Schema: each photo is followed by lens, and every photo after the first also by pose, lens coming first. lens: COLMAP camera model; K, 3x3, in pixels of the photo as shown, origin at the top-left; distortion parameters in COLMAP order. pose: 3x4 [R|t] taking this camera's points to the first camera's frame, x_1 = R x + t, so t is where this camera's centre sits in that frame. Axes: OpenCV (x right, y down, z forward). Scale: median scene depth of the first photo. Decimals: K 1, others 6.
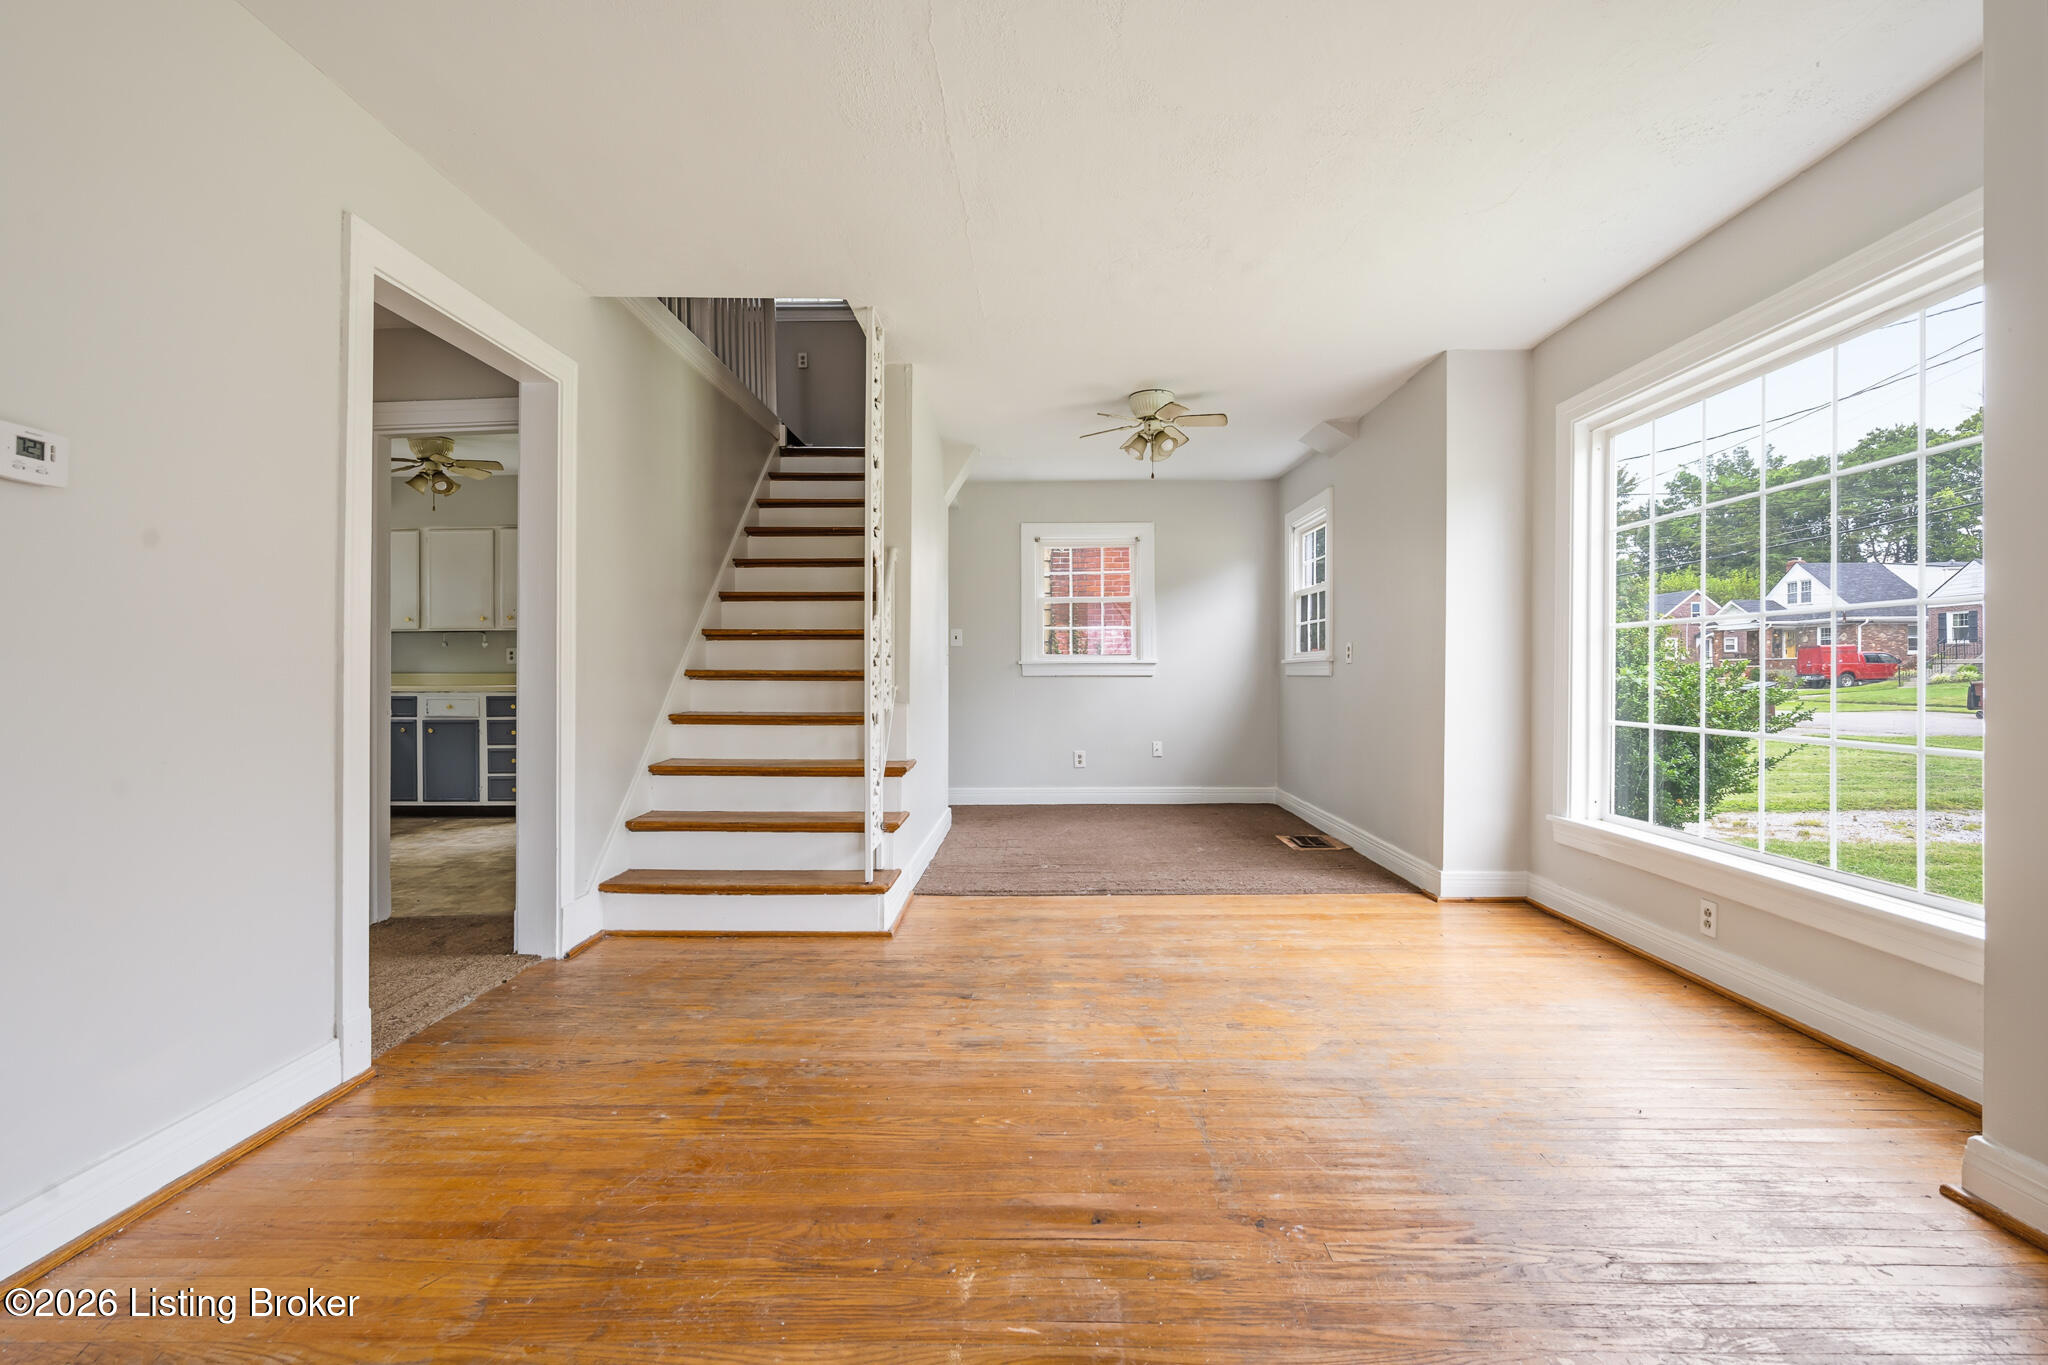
lens RADIAL K [[922.4, 0, 1024.5], [0, 922.4, 679.7], [0, 0, 1]] dist [-0.000391, -0.000036]
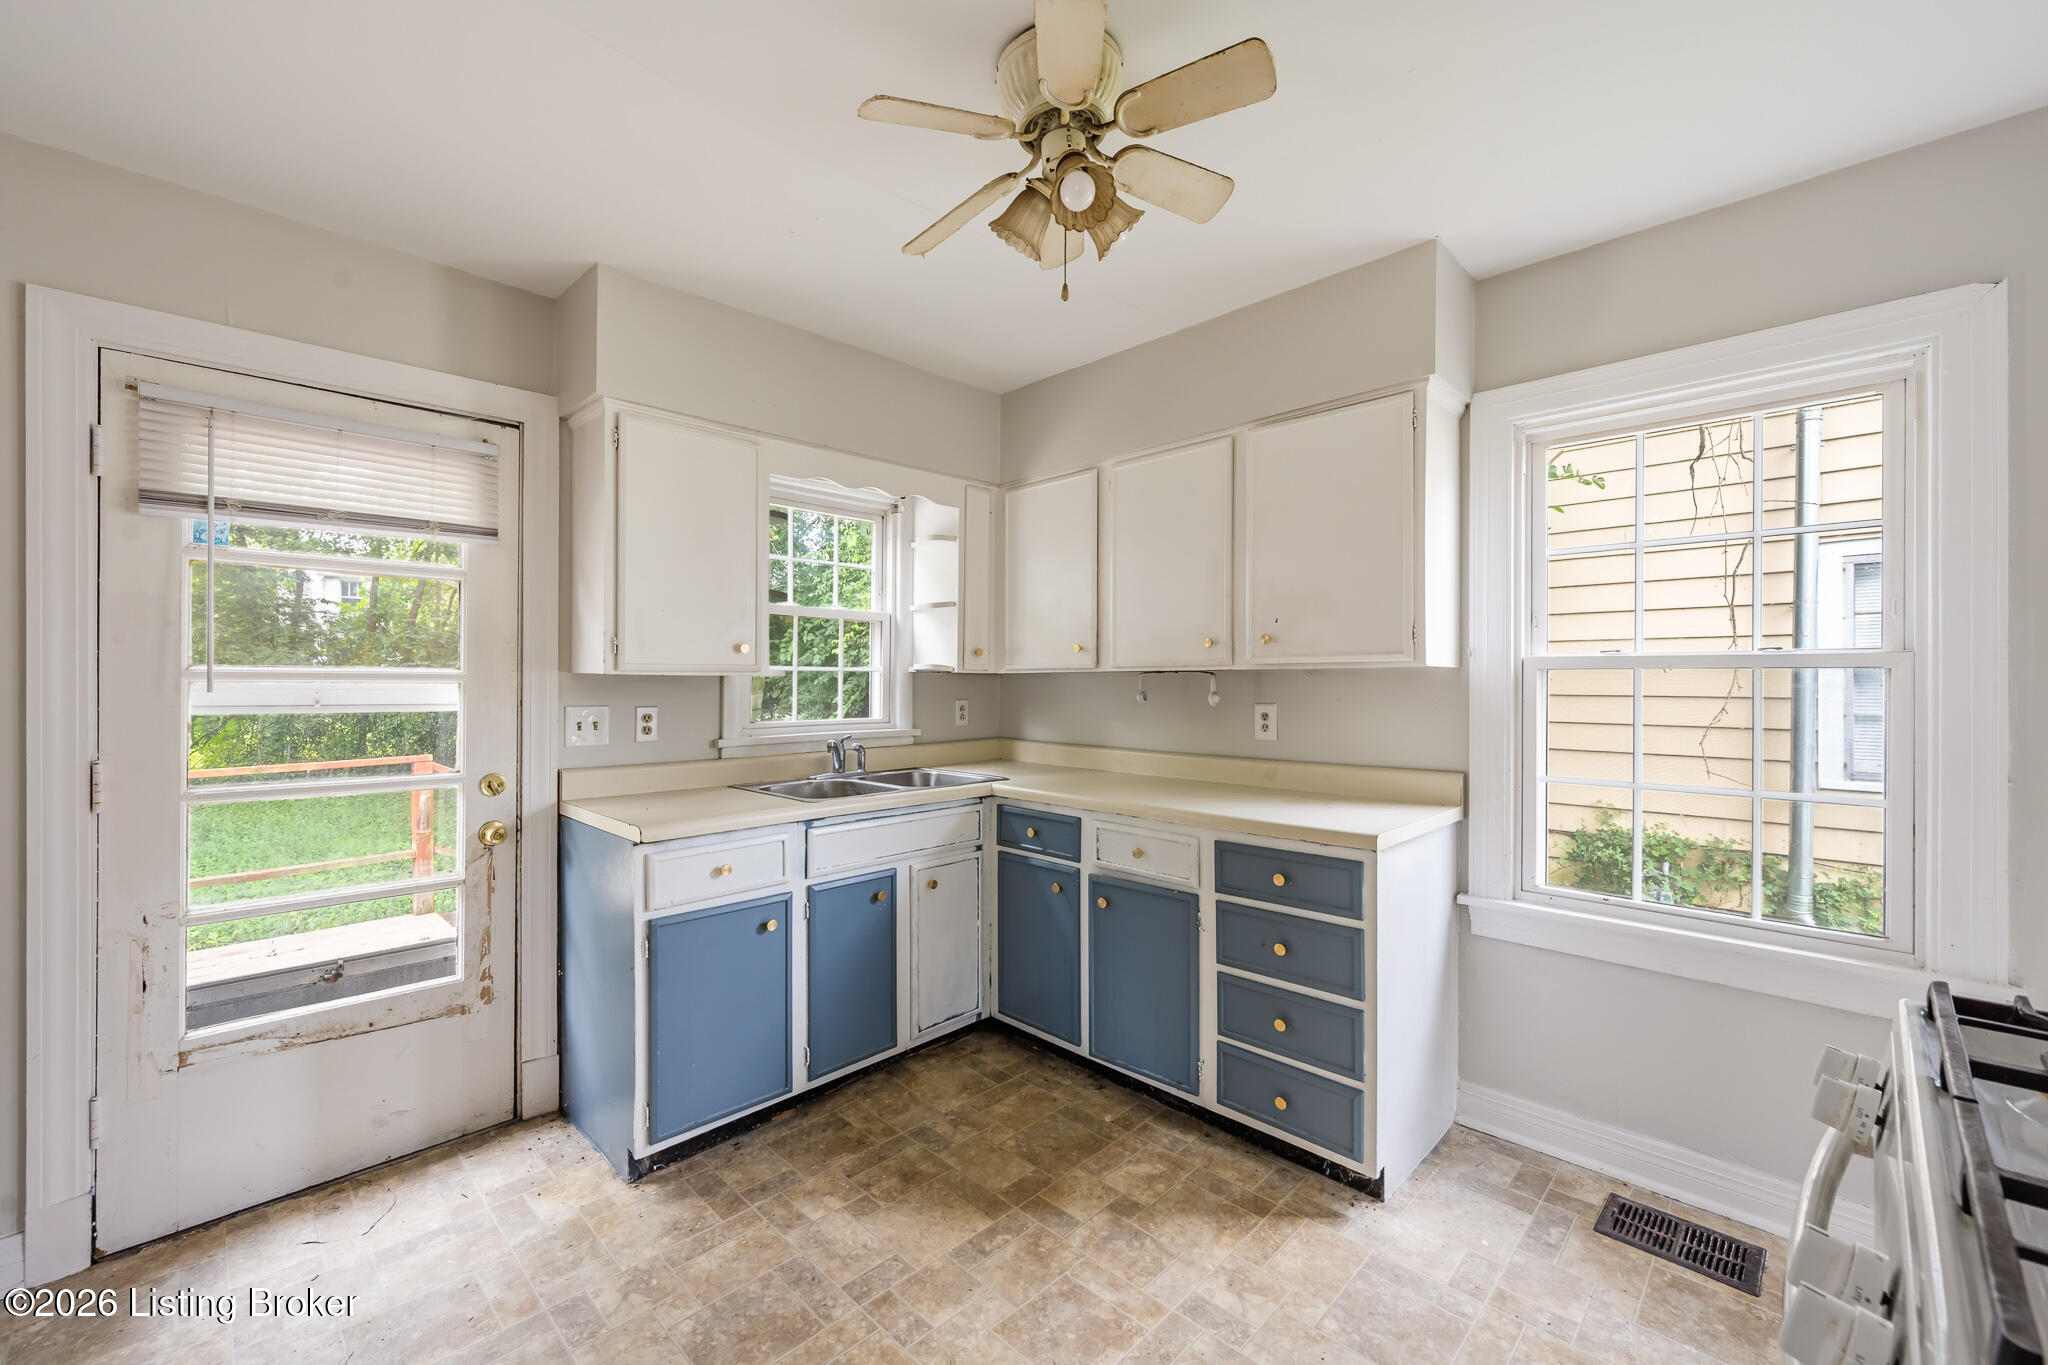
lens RADIAL K [[828.5, 0, 1024.4], [0, 828.5, 683.1], [0, 0, 1]] dist [-0.001376, -0.000173]
pose [[0.725031, 0.003882, -0.688706, -0.396818], [-0.007379, 0.999971, -0.002131, -0.047381], [0.688677, 0.006627, 0.725038, 0.682921]]
